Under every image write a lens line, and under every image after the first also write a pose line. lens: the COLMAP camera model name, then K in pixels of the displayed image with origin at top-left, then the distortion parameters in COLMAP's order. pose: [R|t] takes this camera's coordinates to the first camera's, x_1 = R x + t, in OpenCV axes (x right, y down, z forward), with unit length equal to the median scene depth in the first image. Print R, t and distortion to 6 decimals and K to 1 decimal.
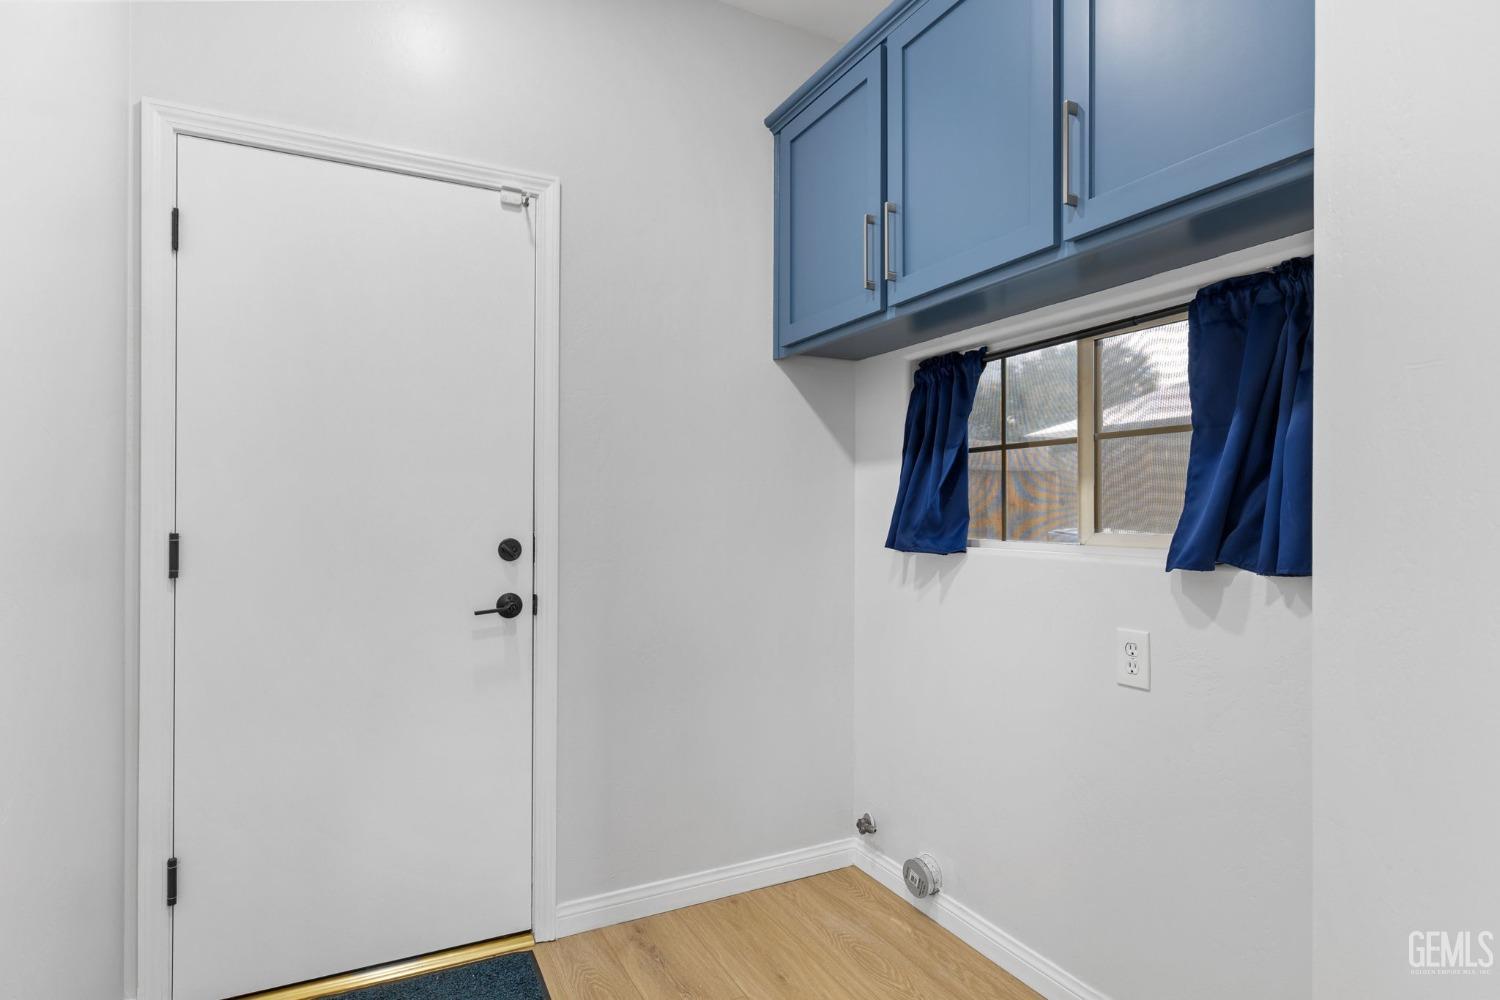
lens RADIAL K [[774.3, 0, 749.6], [0, 774.3, 506.8], [0, 0, 1]] dist [-0.001817, -0.000458]
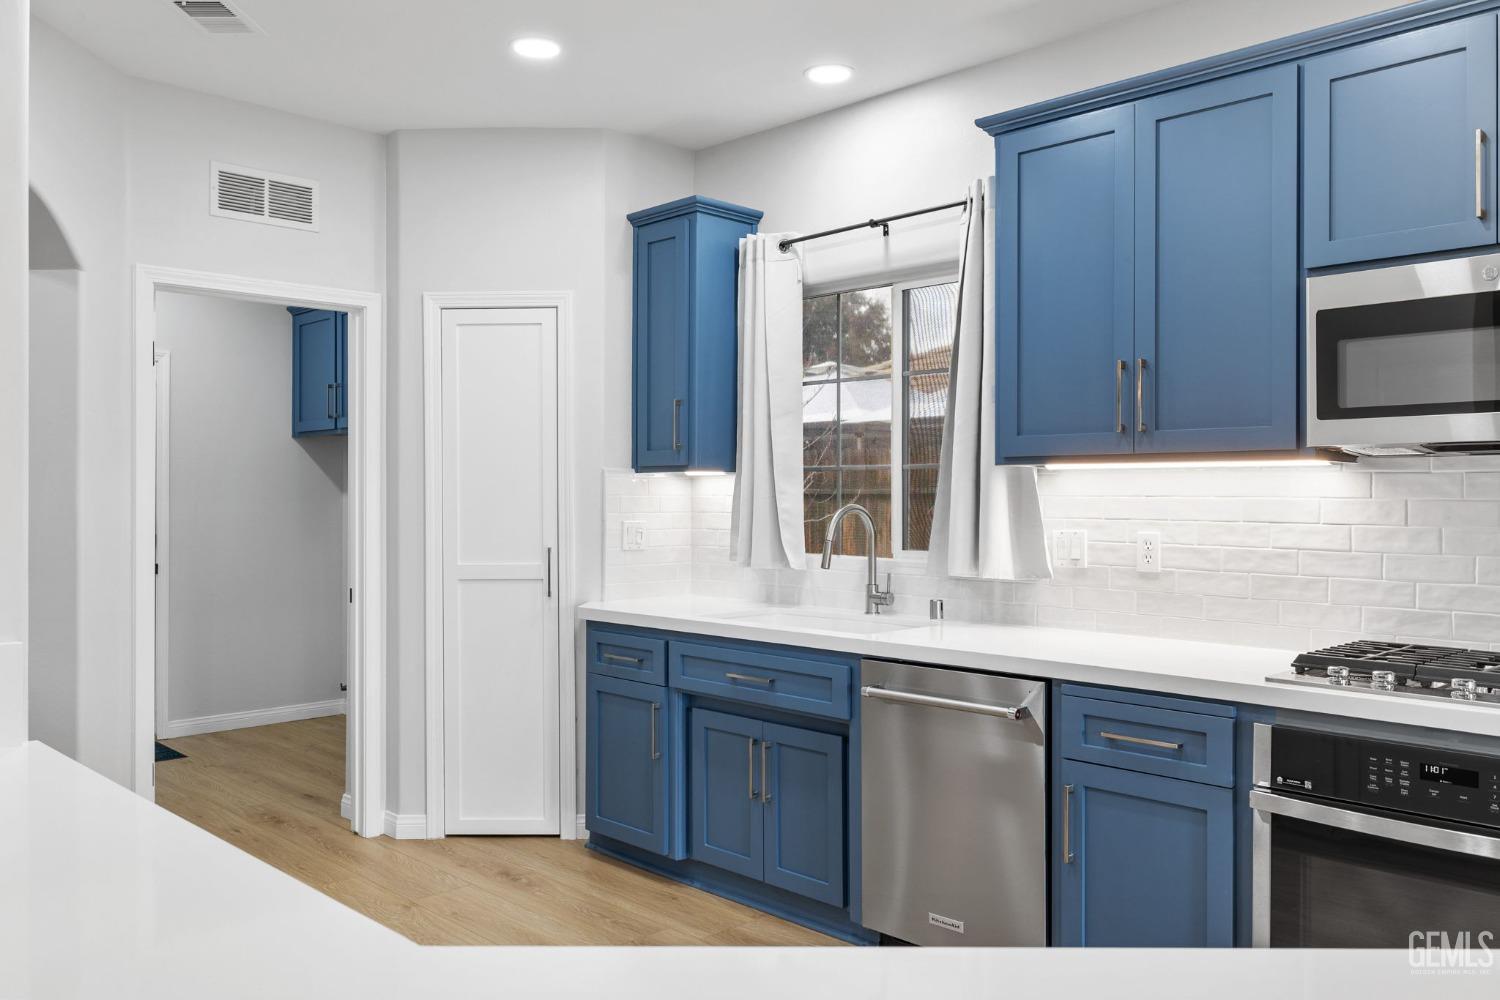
lens RADIAL K [[1170.2, 0, 748.7], [0, 1170.2, 502.5], [0, 0, 1]] dist [0.001149, -0.000023]
pose [[0.955182, -0.002896, 0.296005, 0.278942], [-0.000568, 0.999932, 0.011614, -0.076737], [-0.296018, -0.011262, 0.955116, -2.277777]]
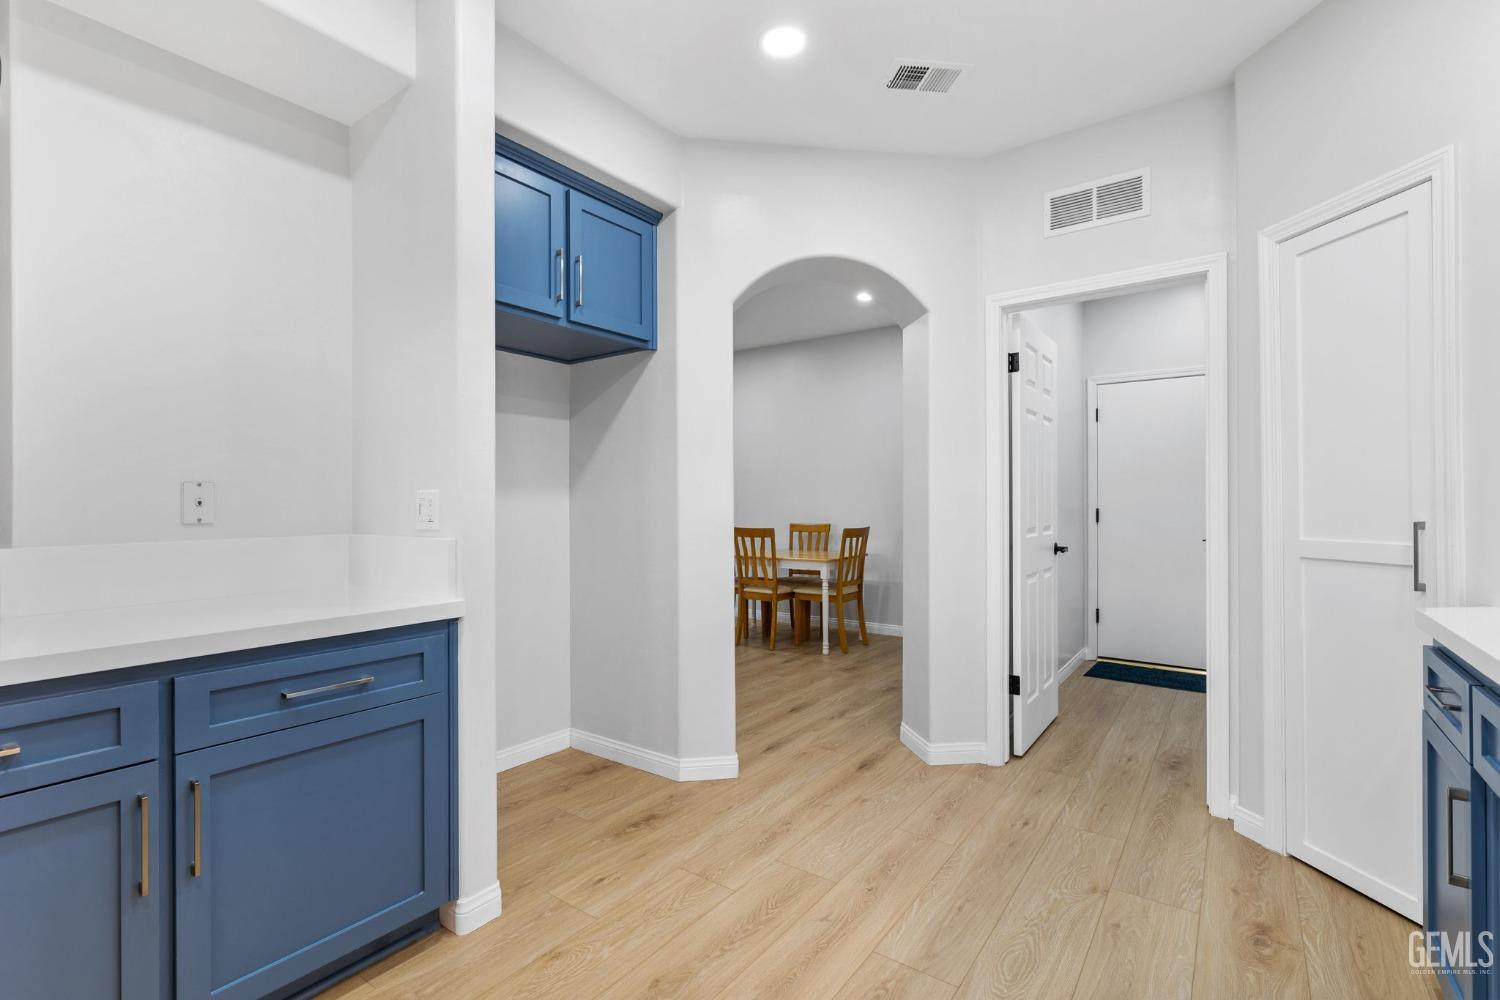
lens RADIAL K [[678.3, 0, 750.5], [0, 678.3, 505.6], [0, 0, 1]] dist [-0.000894, 0.000522]
pose [[0.435293, -0.001282, -0.900288, 0.980712], [0.009133, 0.999954, 0.002991, 0.000205], [0.900242, -0.009524, 0.435285, -1.283131]]
